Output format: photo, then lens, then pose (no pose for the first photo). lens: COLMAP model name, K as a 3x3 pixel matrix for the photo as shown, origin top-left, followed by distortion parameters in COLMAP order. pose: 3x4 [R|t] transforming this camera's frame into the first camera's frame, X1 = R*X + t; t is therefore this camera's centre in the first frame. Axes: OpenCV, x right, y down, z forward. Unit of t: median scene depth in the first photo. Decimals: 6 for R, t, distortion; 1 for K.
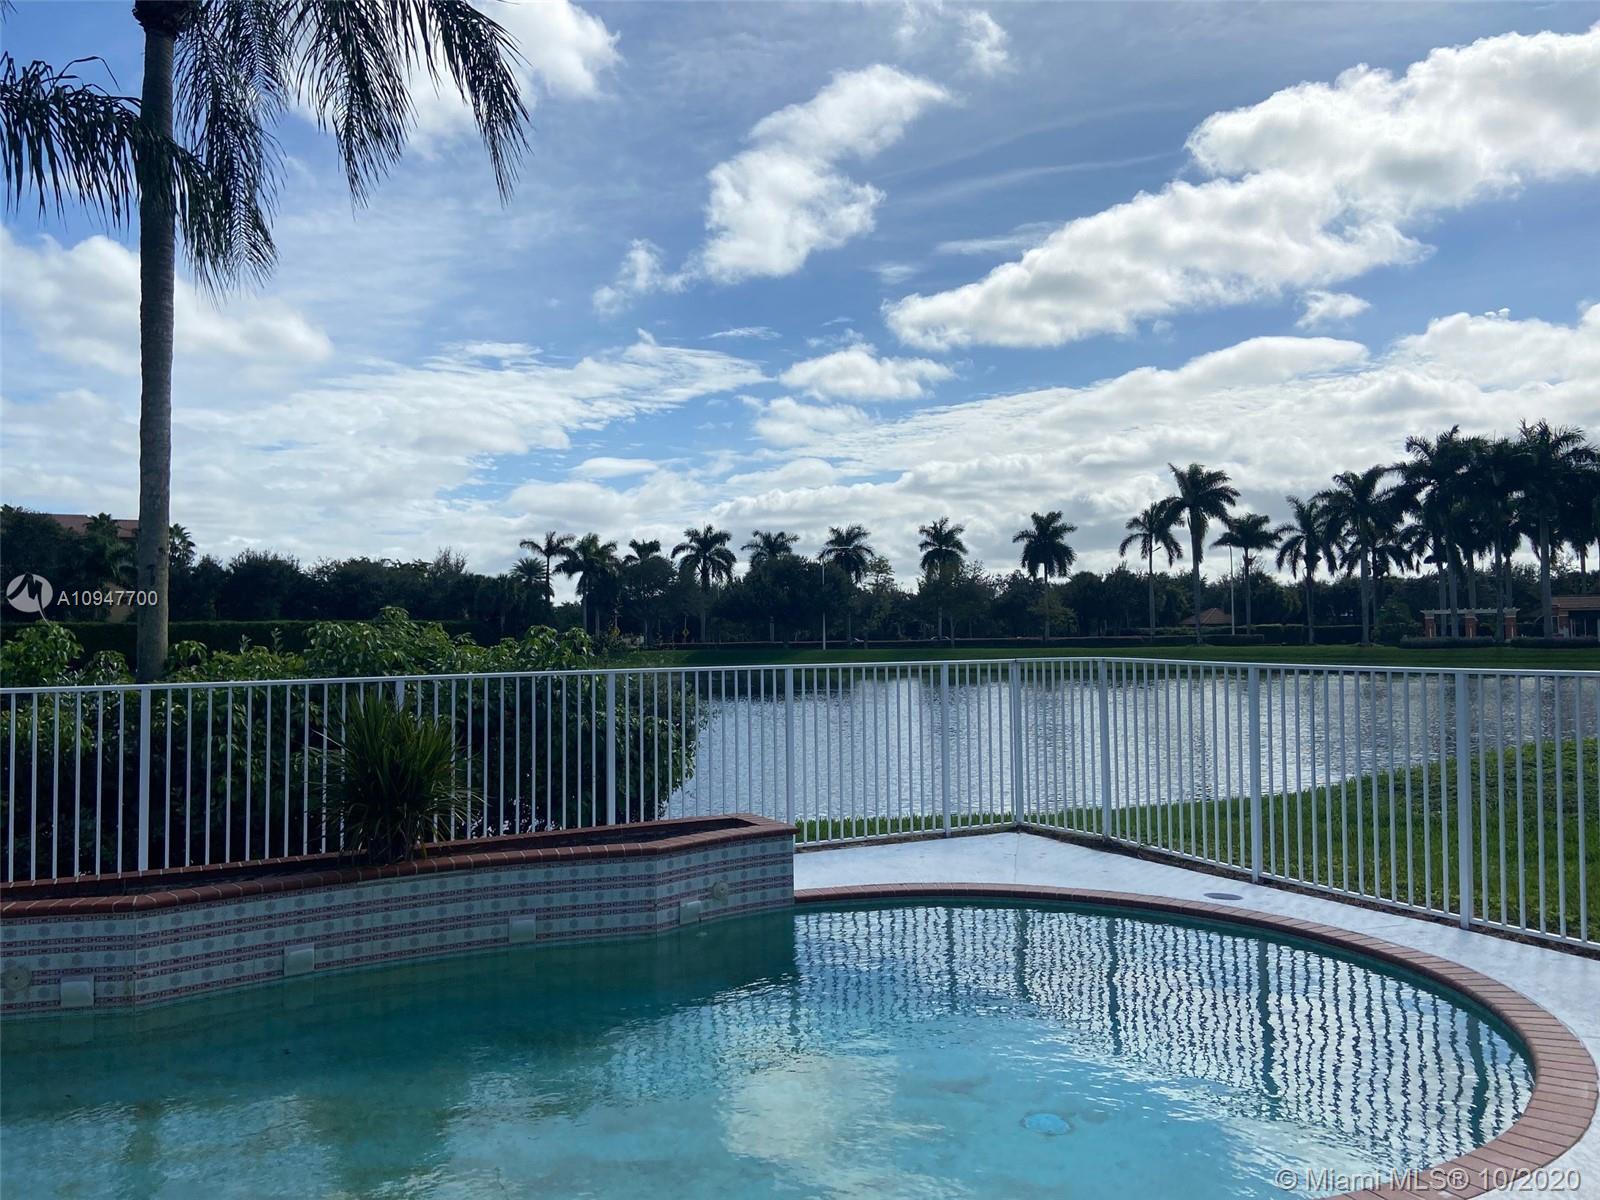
lens RADIAL K [[1202.2, 0, 782.2], [0, 1202.2, 566.6], [0, 0, 1]] dist [0.117111, -0.143501]
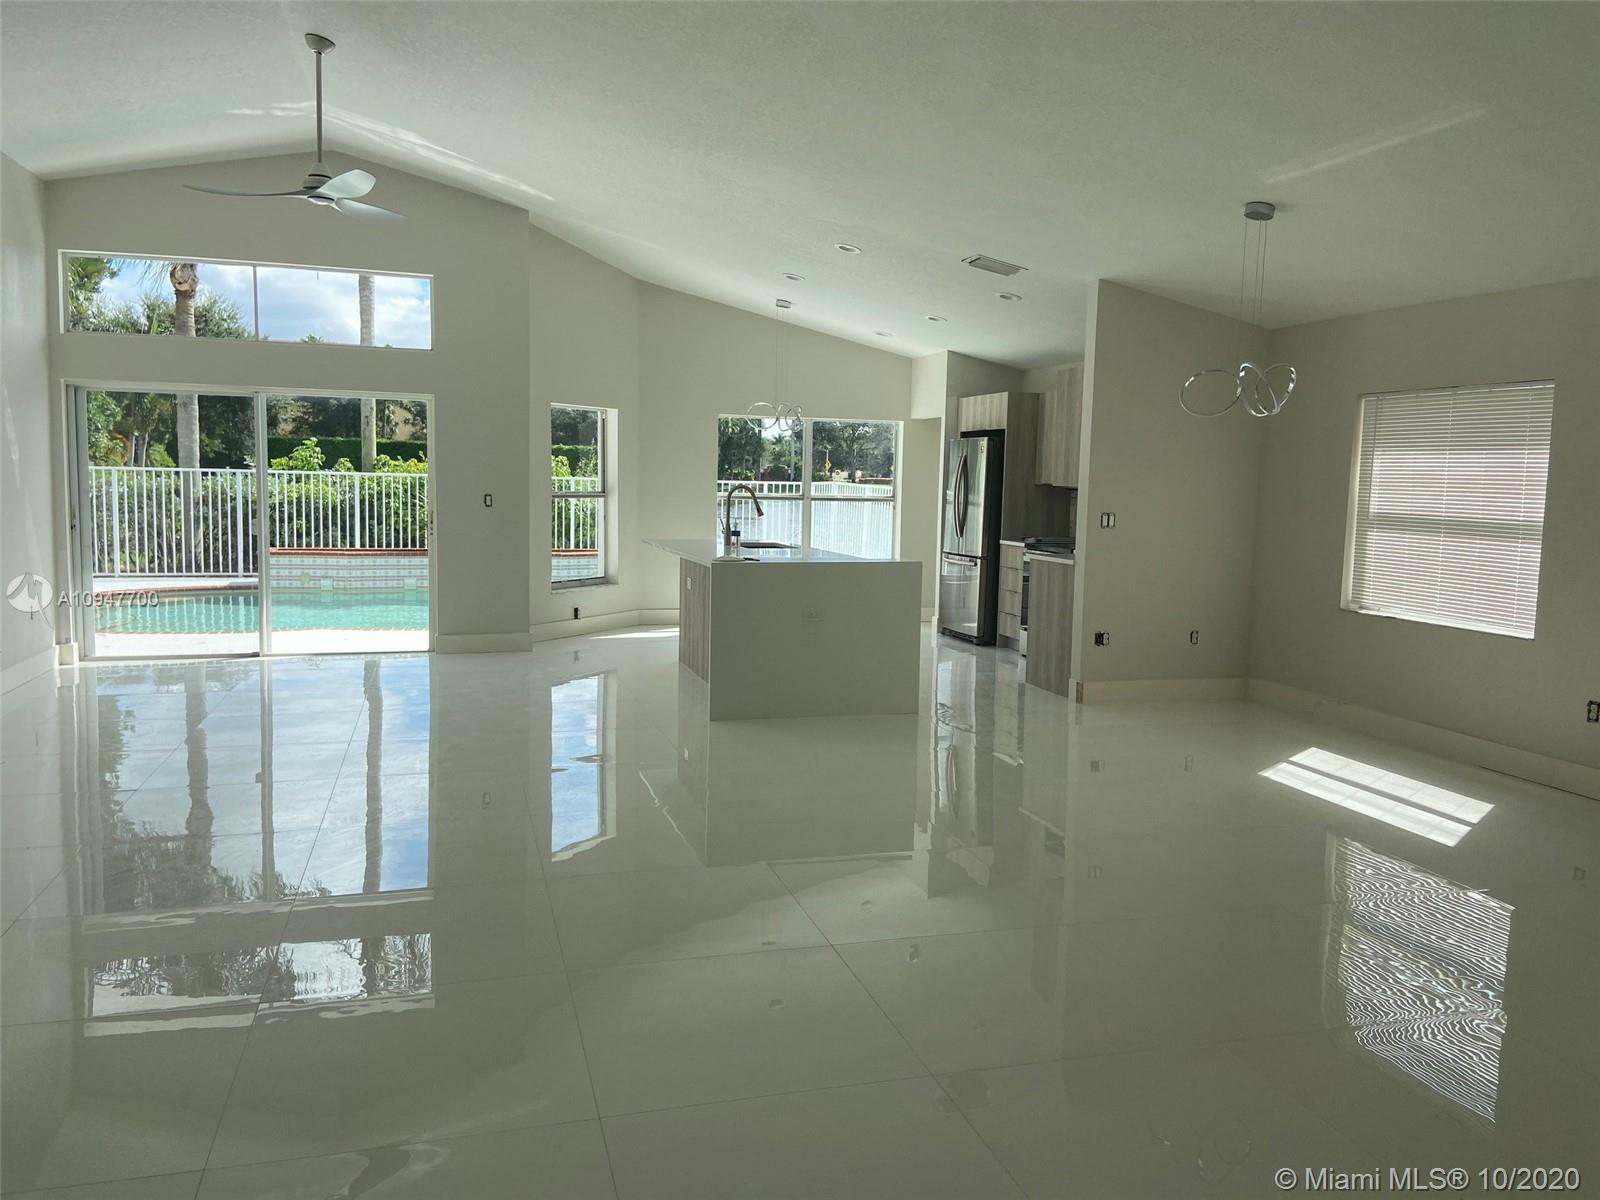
lens RADIAL K [[1202.2, 0, 797.6], [0, 1202.2, 585.3], [0, 0, 1]] dist [0.117111, -0.143501]
pose [[0.981378, 0.053190, -0.184574, 0.060205], [-0.024872, 0.987994, 0.152475, -0.005303], [0.190469, -0.145045, 0.970919, -0.090094]]
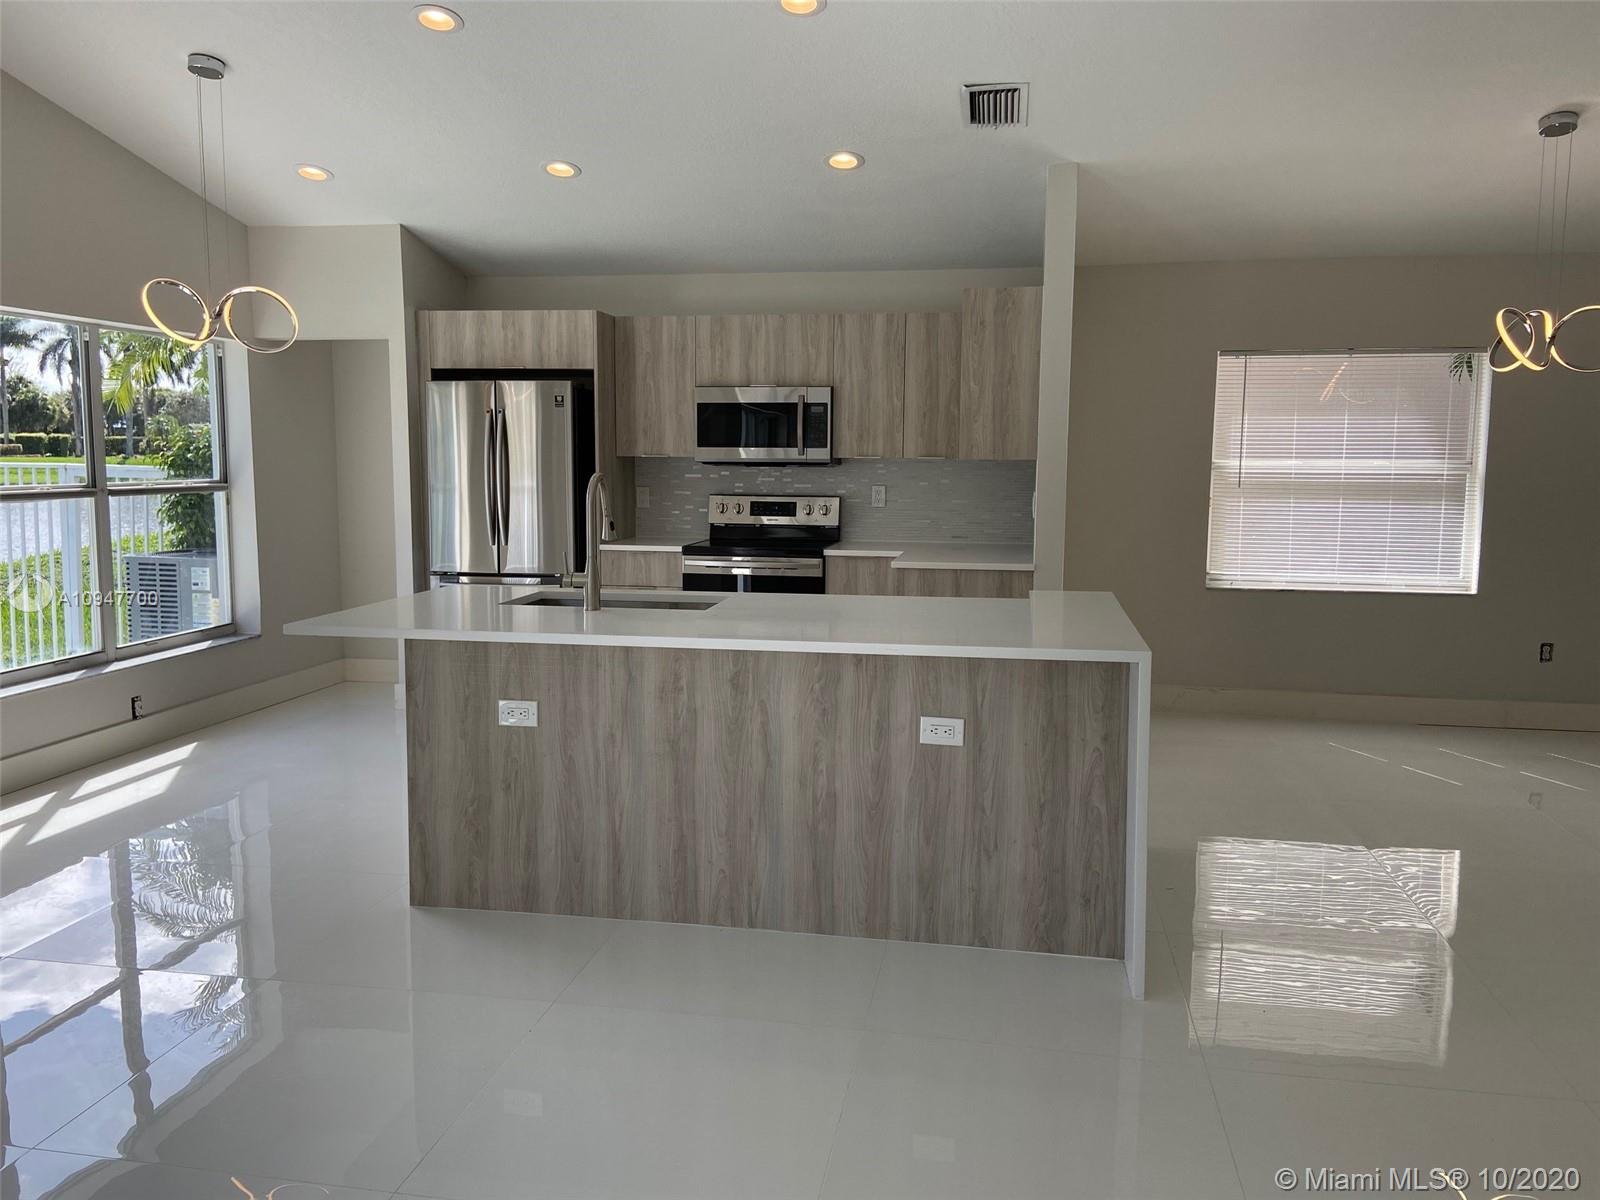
lens RADIAL K [[1202.2, 0, 801.4], [0, 1202.2, 591.5], [0, 0, 1]] dist [0.117111, -0.143501]
pose [[0.605089, -0.073225, 0.792783, 0.008969], [-0.062906, 0.988251, 0.139291, -0.000888], [-0.793669, -0.134154, 0.593374, -0.030414]]
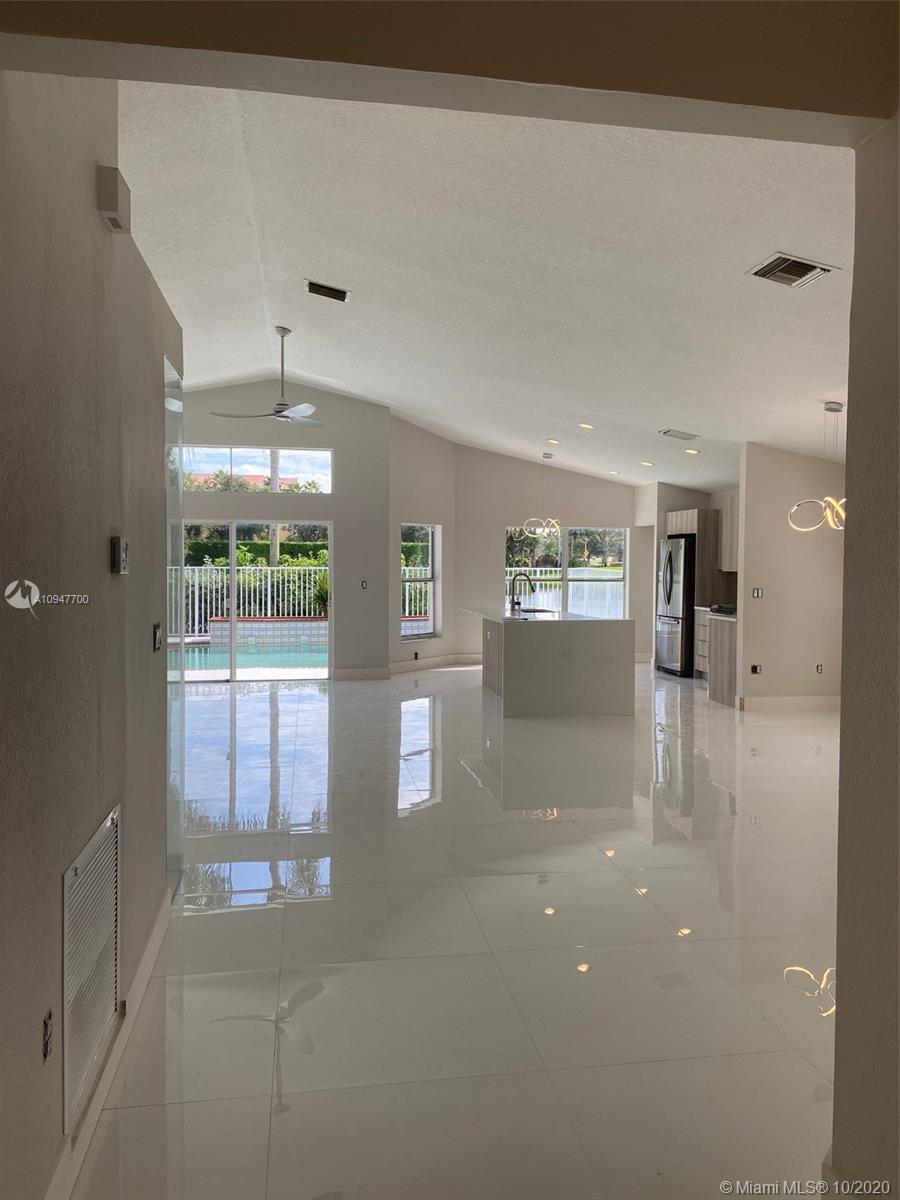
lens RADIAL K [[901.7, 0, 452.6], [0, 901.7, 592.9], [0, 0, 1]] dist [0.117111, -0.143501]
pose [[0.951423, 0.031593, -0.306261, 0.064363], [-0.001524, 0.995192, 0.097929, -0.007080], [0.307883, -0.092705, 0.946897, -0.107259]]
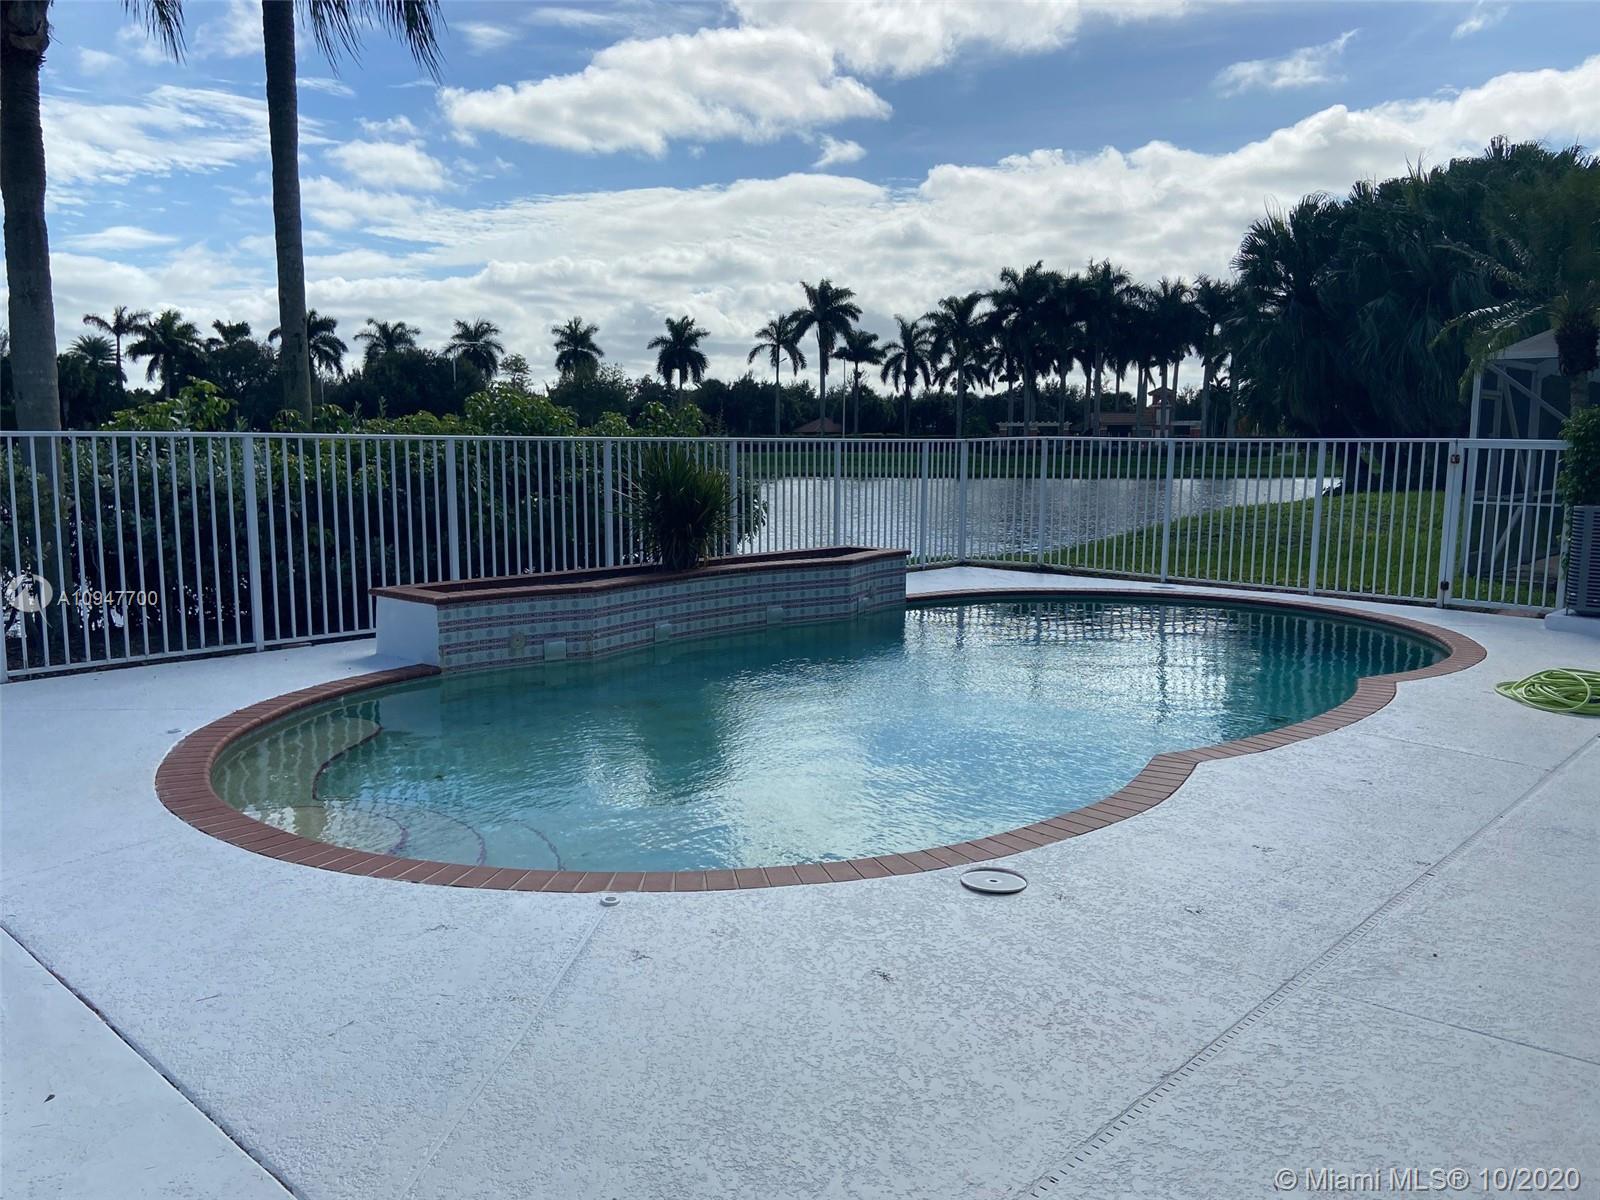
lens RADIAL K [[1202.2, 0, 795.9], [0, 1202.2, 585.6], [0, 0, 1]] dist [0.117111, -0.143501]
pose [[0.940846, -0.021473, 0.338153, -0.051226], [-0.038063, 0.984975, 0.168451, 0.002230], [-0.336689, -0.171358, 0.925892, -0.022728]]
